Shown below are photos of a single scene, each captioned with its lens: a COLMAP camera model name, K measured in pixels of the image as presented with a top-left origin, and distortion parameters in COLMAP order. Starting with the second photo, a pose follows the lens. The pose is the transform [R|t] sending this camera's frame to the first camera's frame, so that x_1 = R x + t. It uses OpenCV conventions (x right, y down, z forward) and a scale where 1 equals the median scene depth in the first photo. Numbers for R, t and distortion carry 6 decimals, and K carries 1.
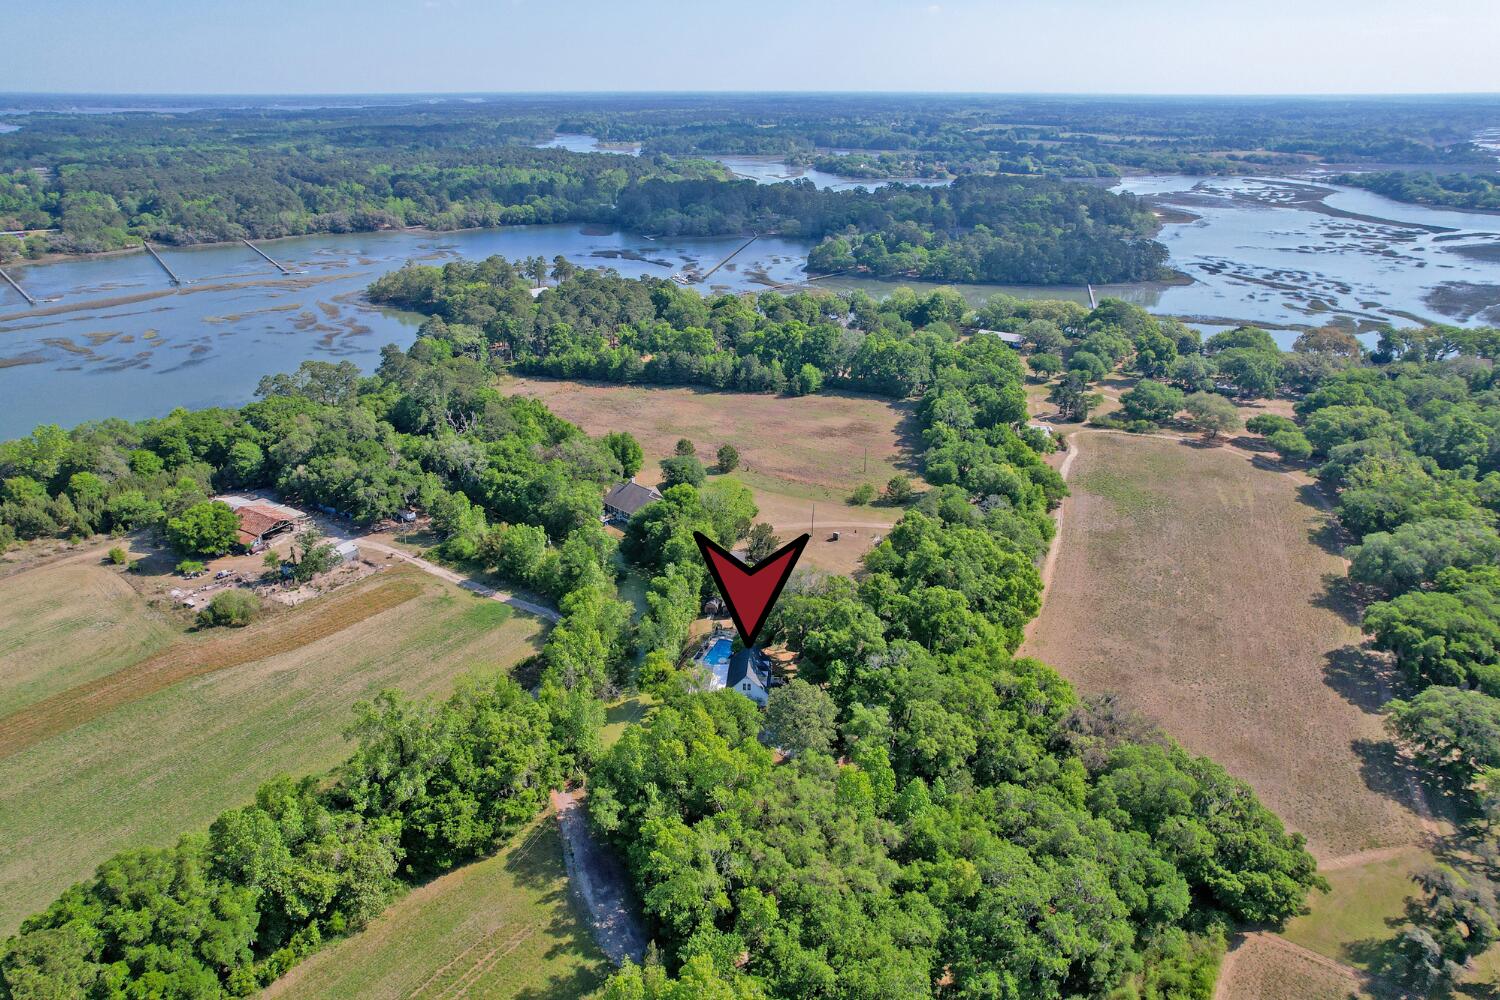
lens RADIAL K [[952.3, 0, 740.2], [0, 952.3, 504.4], [0, 0, 1]] dist [-0.071407, 0.068500]
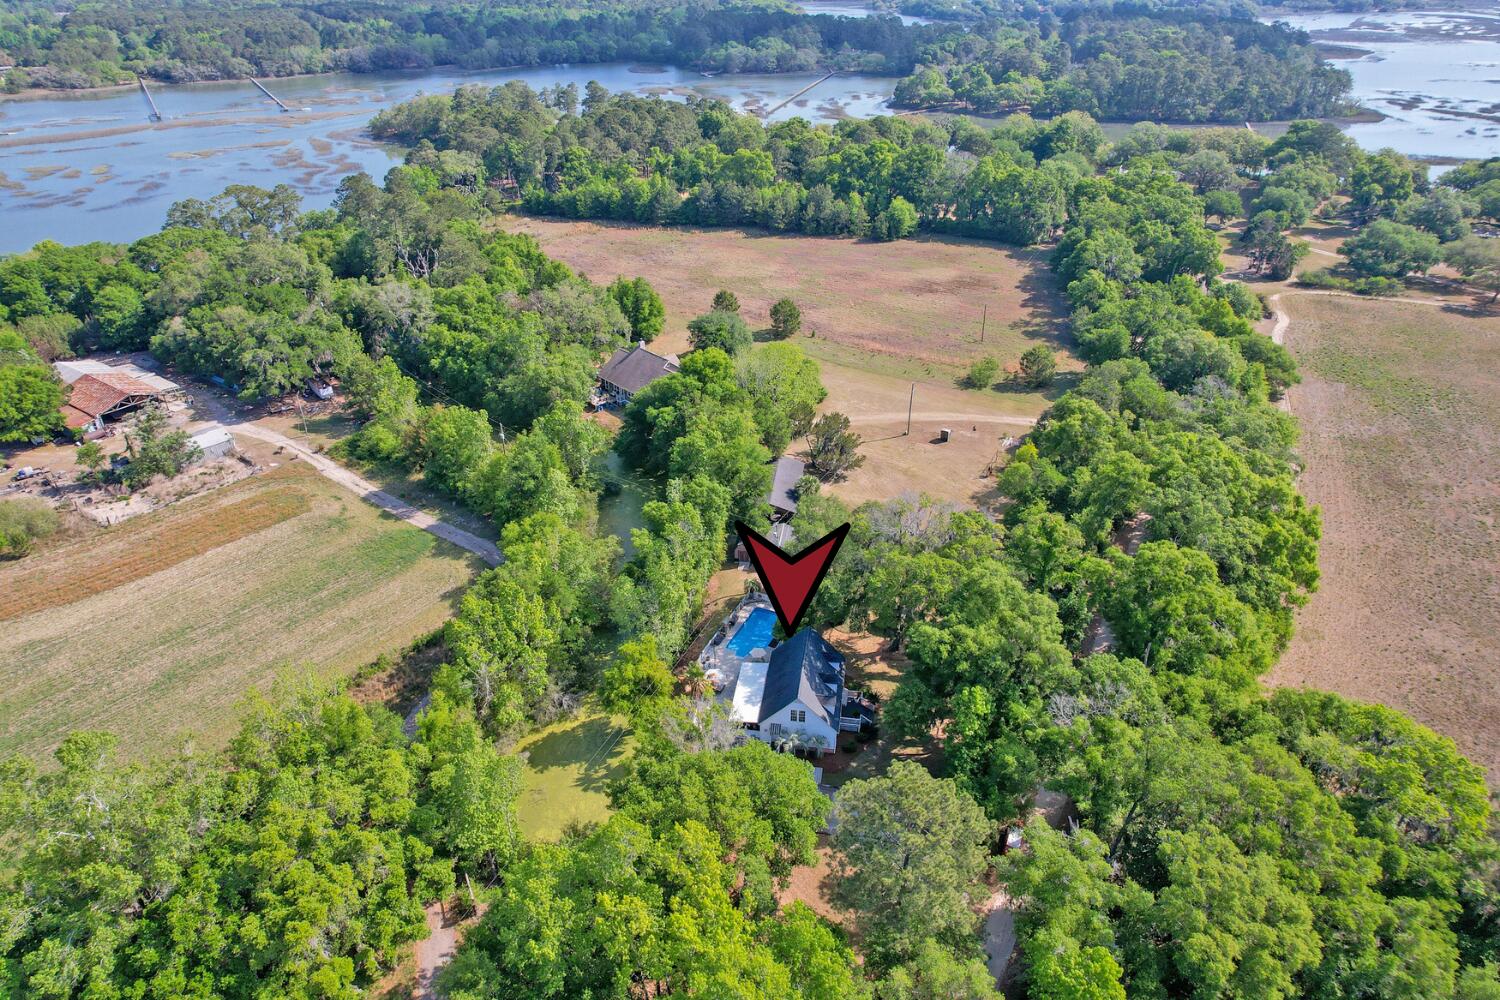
lens RADIAL K [[952.3, 0, 740.2], [0, 952.3, 504.4], [0, 0, 1]] dist [-0.071407, 0.068500]
pose [[0.997392, 0.028190, -0.066442, 0.004315], [-0.019985, 0.992444, 0.121062, 0.004097], [0.069353, -0.119419, 0.990419, 0.299070]]
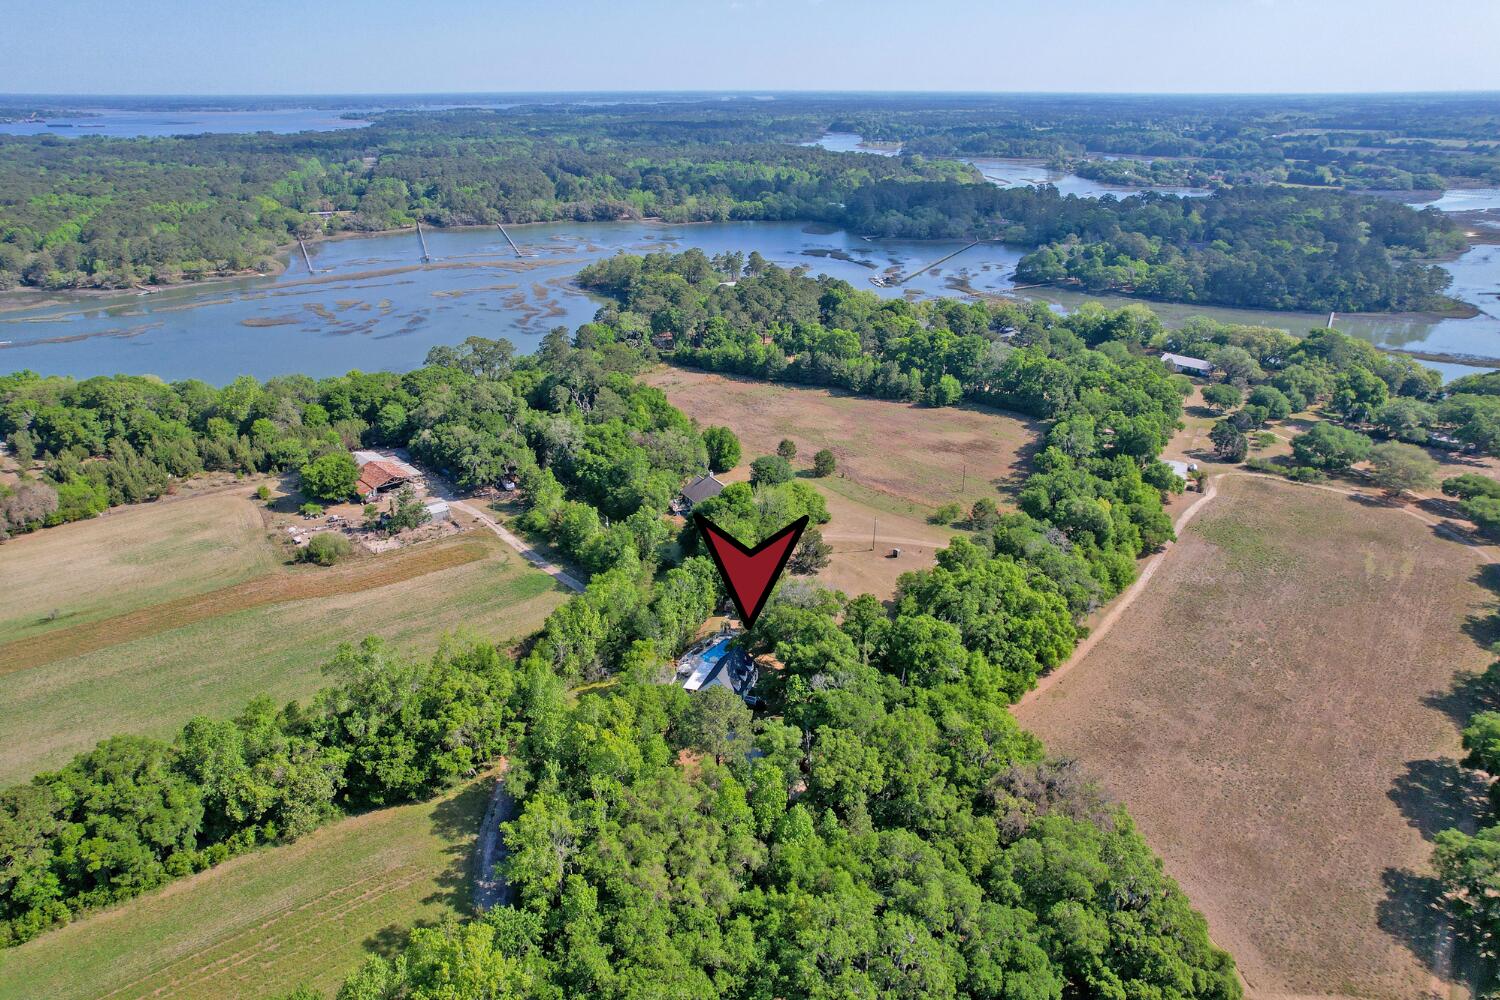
lens RADIAL K [[952.3, 0, 740.2], [0, 952.3, 504.4], [0, 0, 1]] dist [-0.071407, 0.068500]
pose [[0.960440, 0.110998, -0.255411, 0.166647], [-0.110854, 0.993723, 0.015007, -0.011060], [0.255473, 0.013900, 0.966716, 0.023667]]
